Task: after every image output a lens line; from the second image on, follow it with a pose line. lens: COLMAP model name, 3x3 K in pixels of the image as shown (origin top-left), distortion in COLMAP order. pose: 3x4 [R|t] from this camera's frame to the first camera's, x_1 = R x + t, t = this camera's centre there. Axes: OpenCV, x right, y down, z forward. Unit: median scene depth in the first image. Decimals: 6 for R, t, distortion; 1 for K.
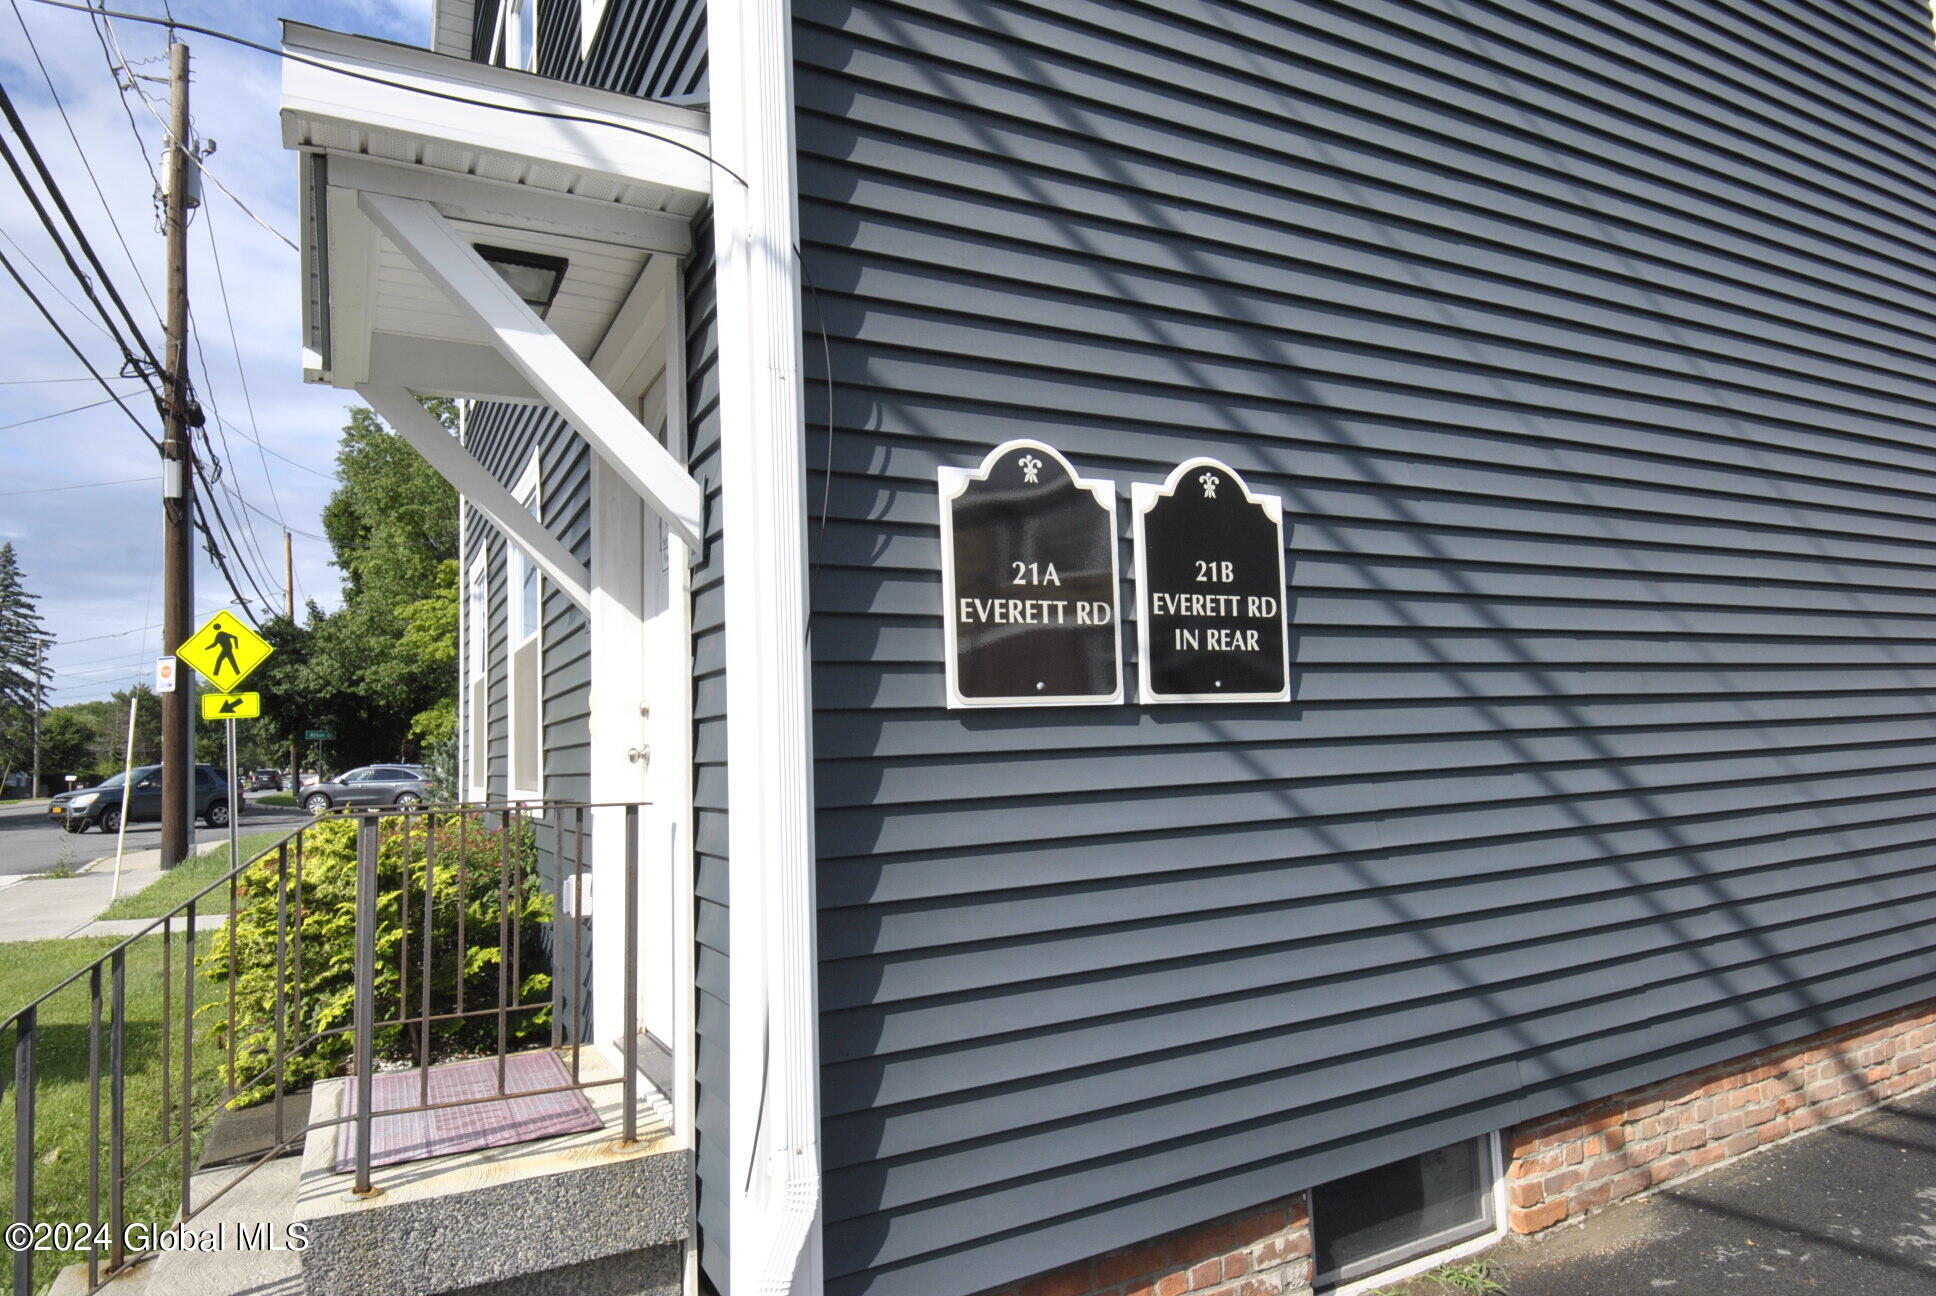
lens RADIAL K [[1138.6, 0, 964.8], [0, 1138.6, 644.8], [0, 0, 1]] dist [0.013533, -0.000517]
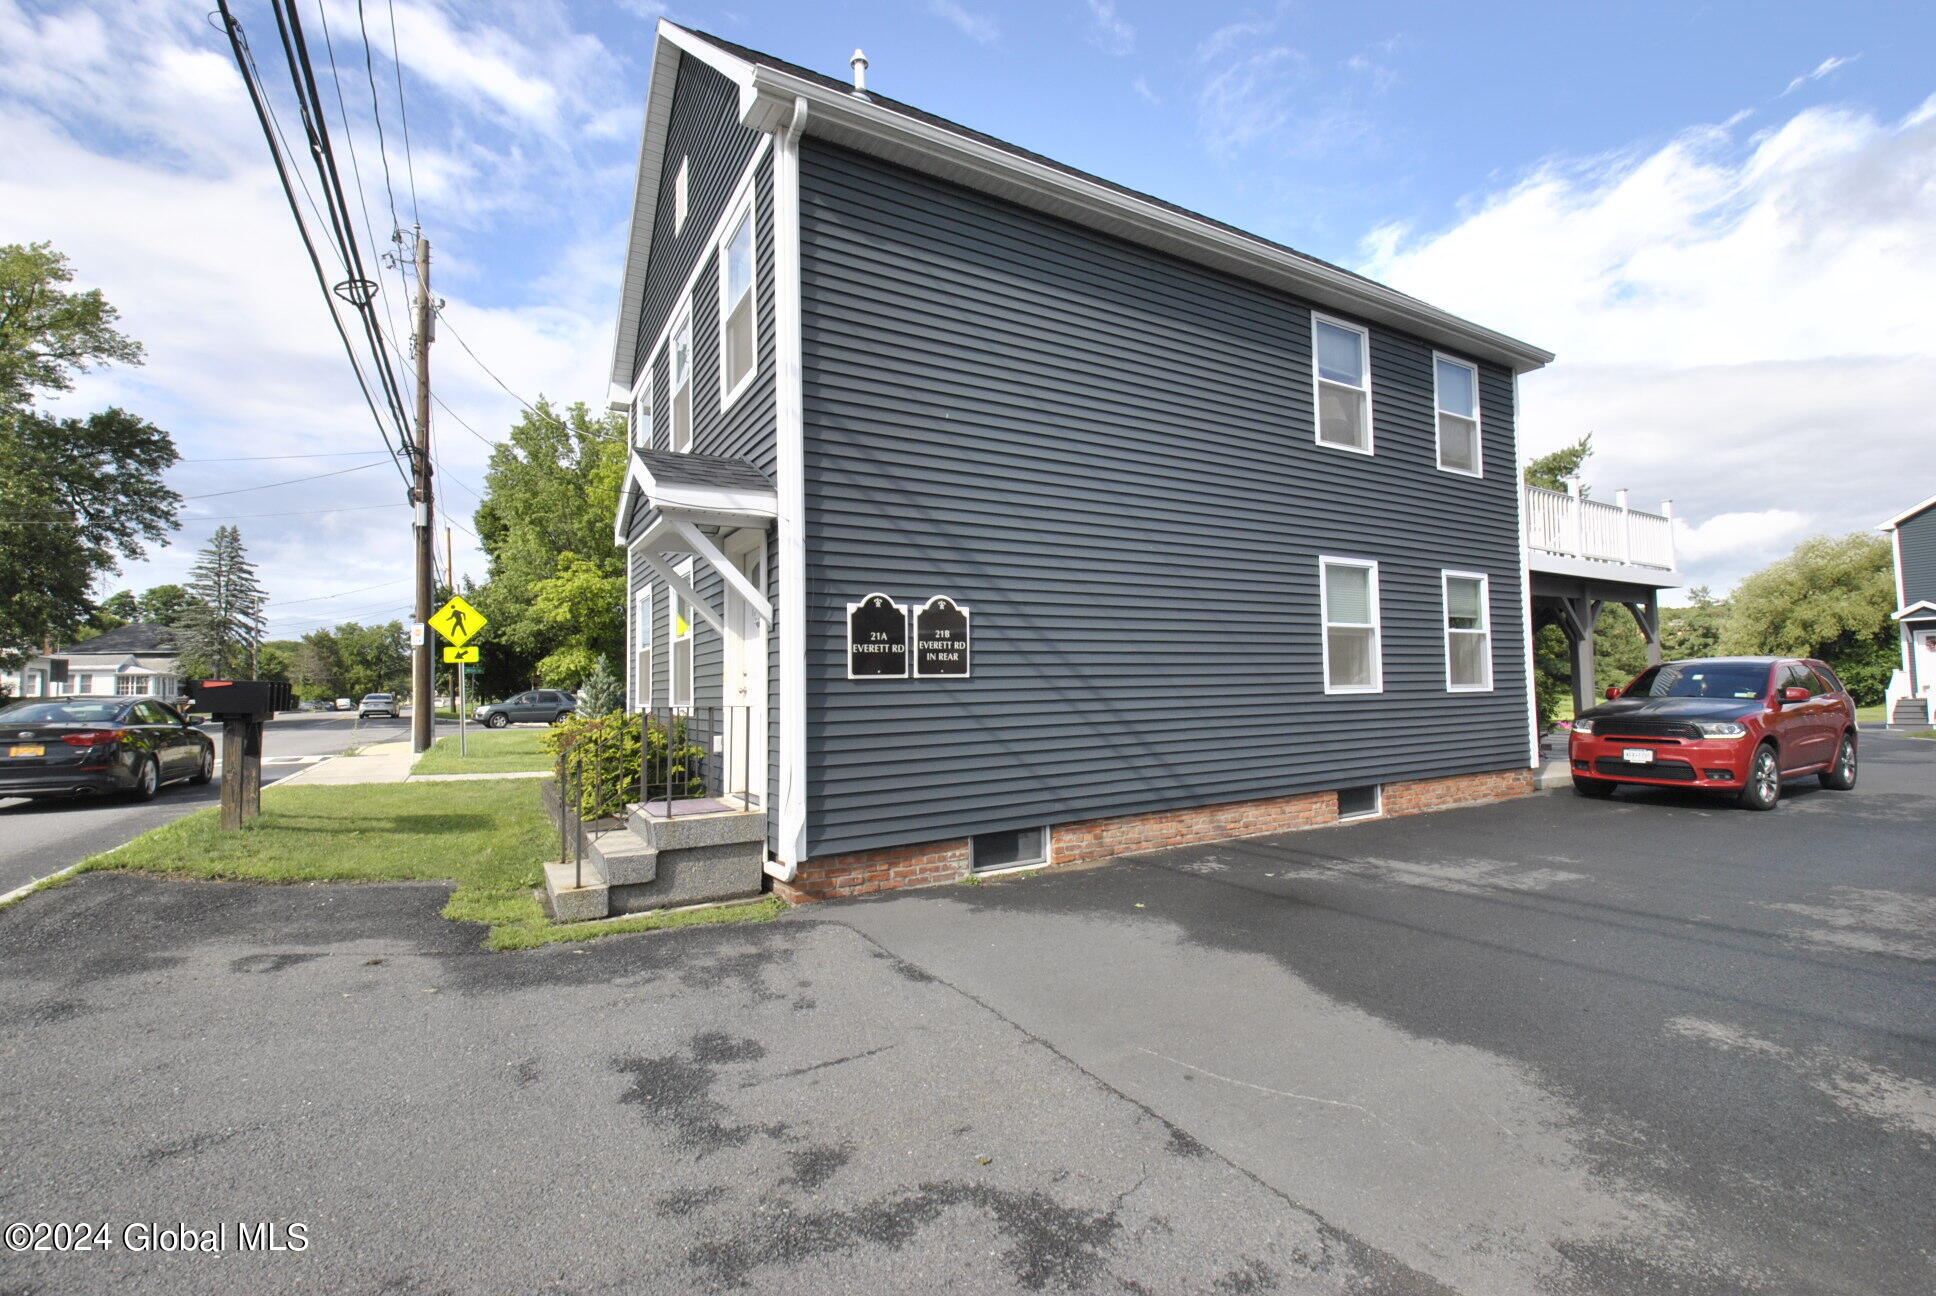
lens RADIAL K [[856.6, 0, 977.9], [0, 856.6, 647.8], [0, 0, 1]] dist [0.001368, -0.000894]
pose [[0.998503, 0.023081, 0.049584, 0.194873], [-0.025137, 0.998833, 0.041252, -0.119380], [-0.048574, -0.042437, 0.997918, -1.230092]]
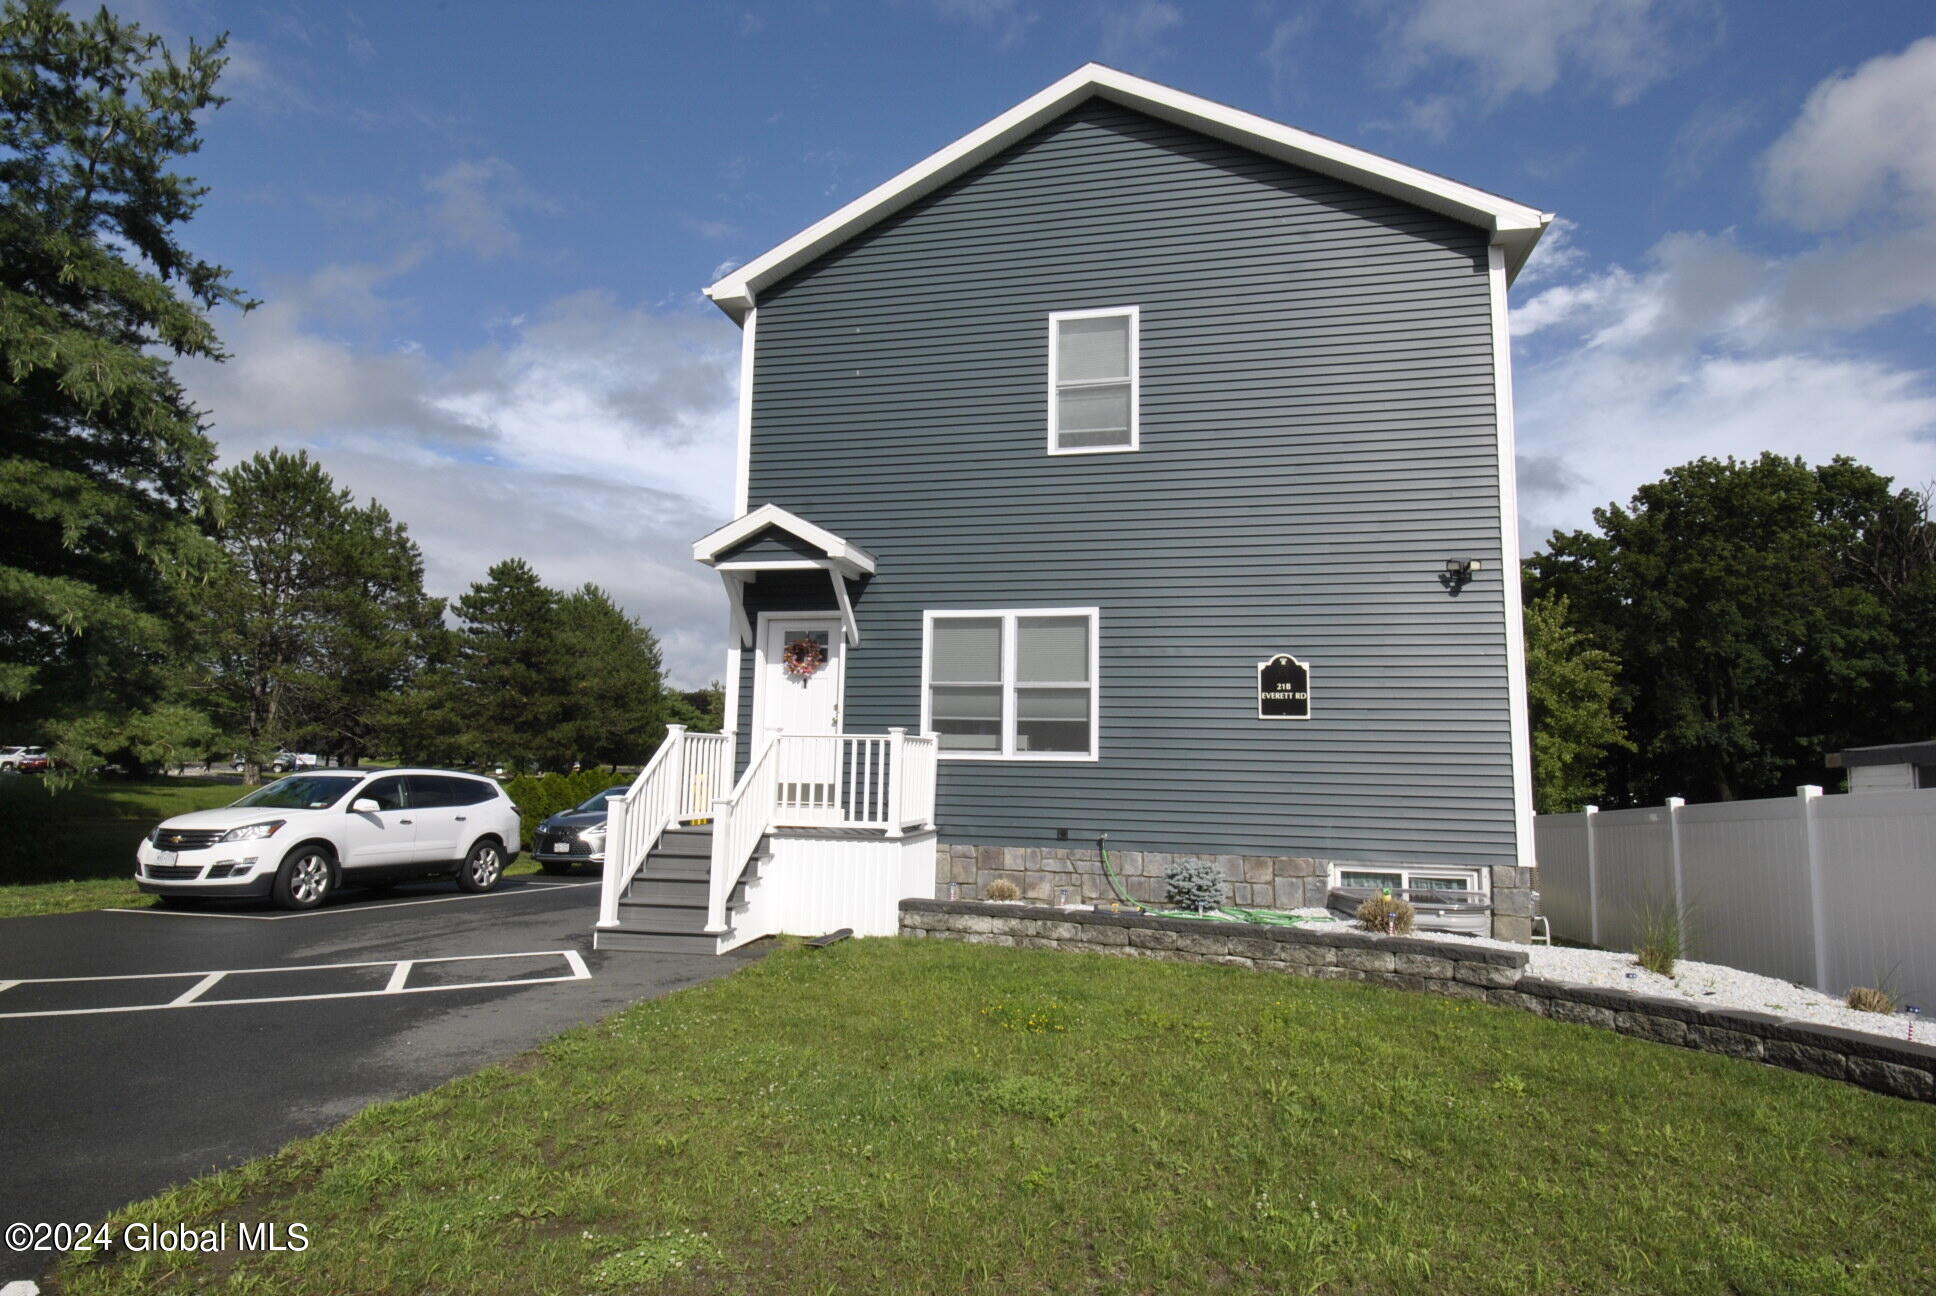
lens RADIAL K [[1003.1, 0, 970.4], [0, 1003.1, 642.7], [0, 0, 1]] dist [-0.000626, -0.000013]
pose [[0.764905, -0.012962, -0.644013, 1.378551], [0.021134, 0.999764, 0.004980, -0.234665], [0.643797, -0.017420, 0.764998, -2.262866]]
